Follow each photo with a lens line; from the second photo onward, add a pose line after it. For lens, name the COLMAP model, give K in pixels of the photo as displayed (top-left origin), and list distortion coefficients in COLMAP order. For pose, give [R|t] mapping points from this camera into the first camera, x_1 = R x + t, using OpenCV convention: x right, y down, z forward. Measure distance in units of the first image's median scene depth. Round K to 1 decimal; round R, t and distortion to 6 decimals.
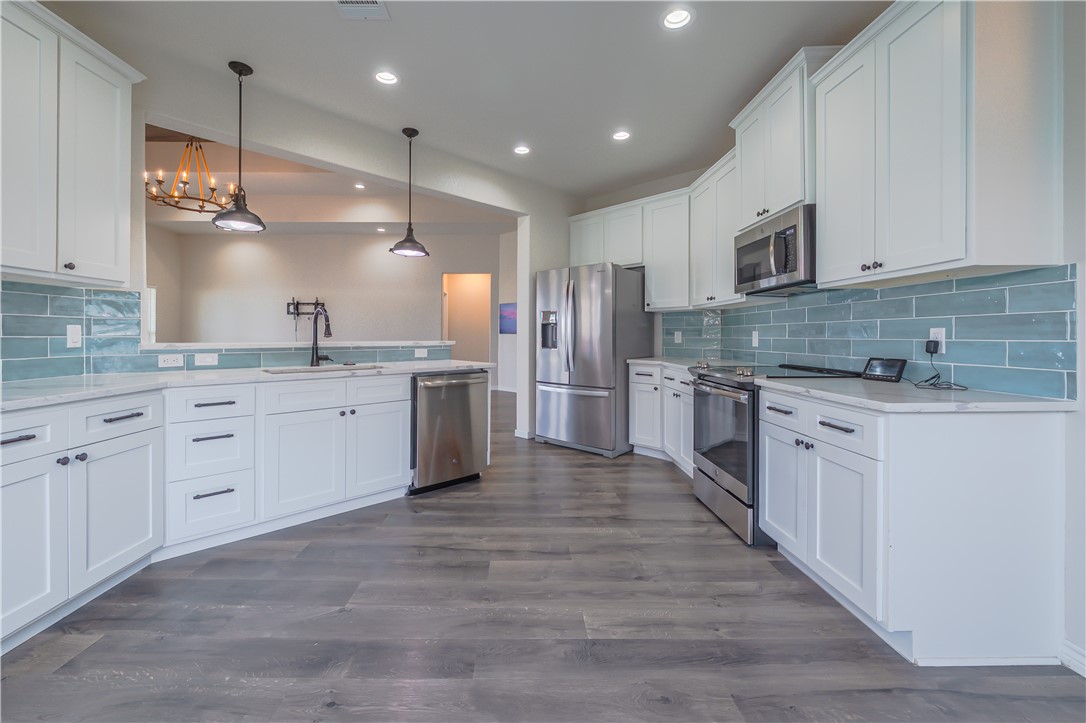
lens RADIAL K [[447.8, 0, 523.0], [0, 447.8, 335.7], [0, 0, 1]] dist [-0.001495, -0.000317]
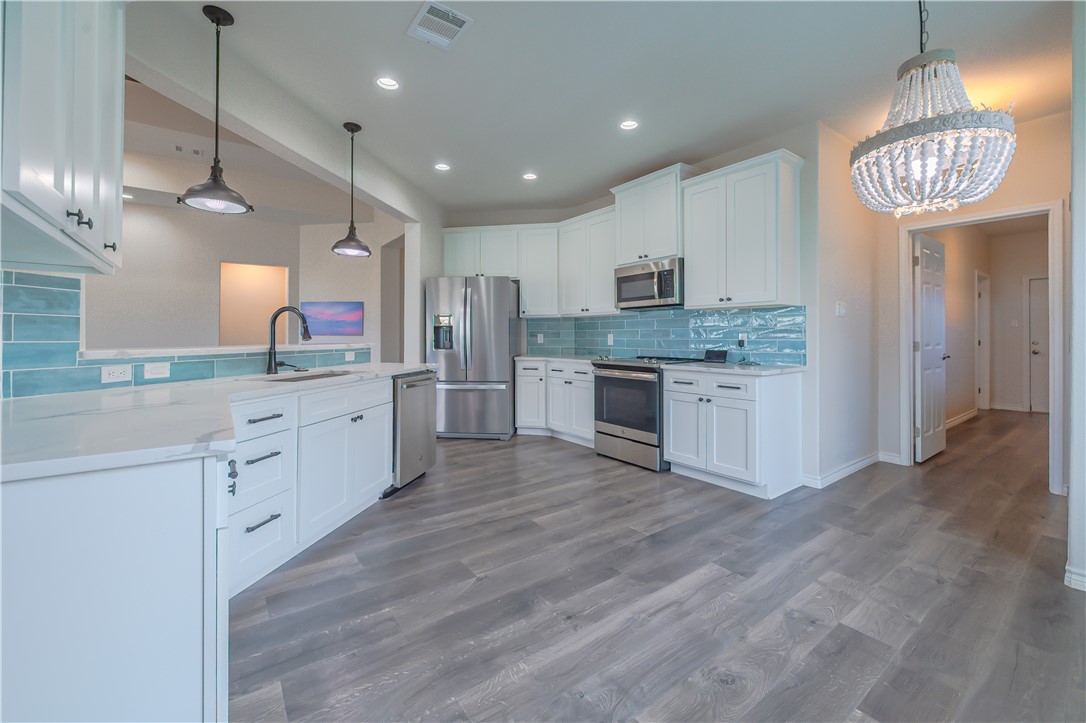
lens RADIAL K [[442.9, 0, 540.4], [0, 442.9, 334.2], [0, 0, 1]] dist [-0.000050, 0.000138]
pose [[0.805234, 0.001379, 0.592955, -0.610661], [0.001873, 0.999986, -0.004870, -0.004247], [-0.592954, 0.005032, 0.805221, -0.004946]]
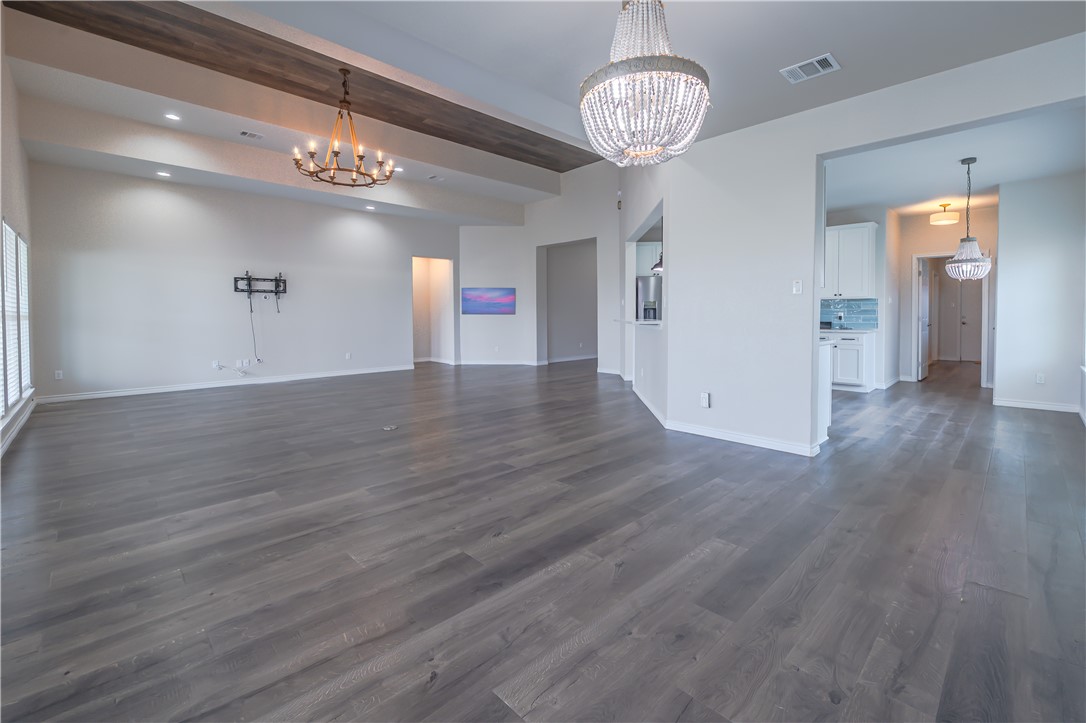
lens RADIAL K [[466.3, 0, 559.4], [0, 466.3, 322.5], [0, 0, 1]] dist [-0.000937, -0.000149]
pose [[0.706031, -0.018090, 0.707950, -2.264653], [0.006063, 0.999791, 0.019501, -0.015998], [-0.708155, -0.009476, 0.705993, -0.022846]]
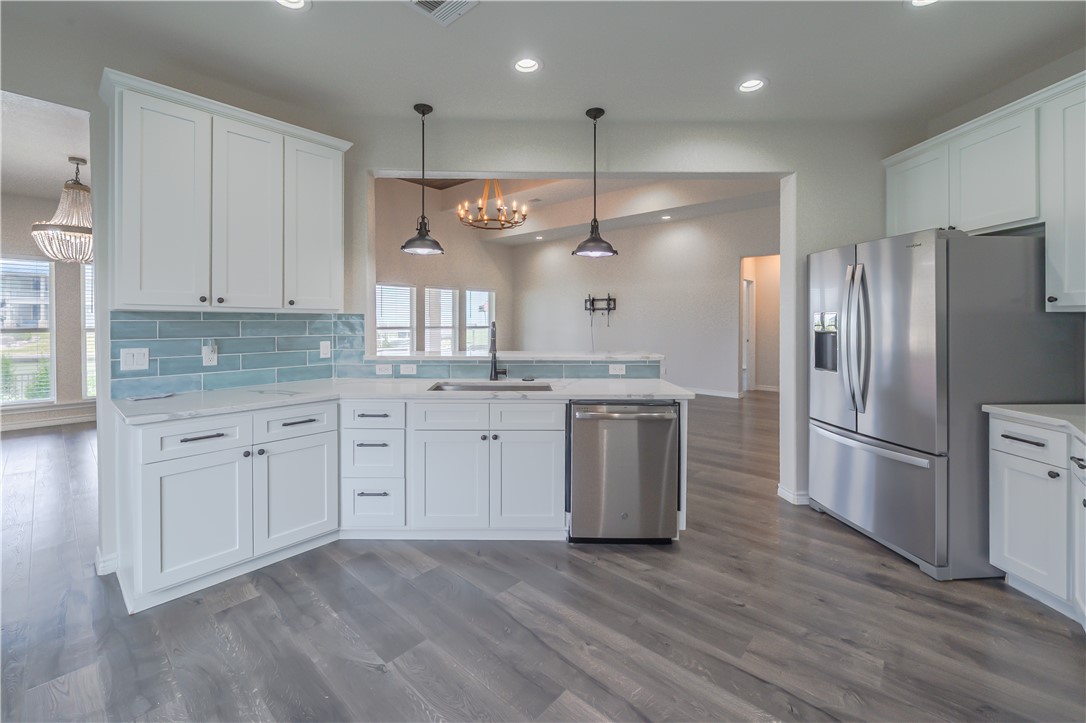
lens RADIAL K [[454.7, 0, 512.2], [0, 454.7, 320.0], [0, 0, 1]] dist [-0.000710, -0.000251]
pose [[0.725305, -0.003395, -0.688420, 0.288407], [0.001229, 0.999993, -0.003636, -0.068057], [0.688427, 0.001791, 0.725304, 0.321773]]
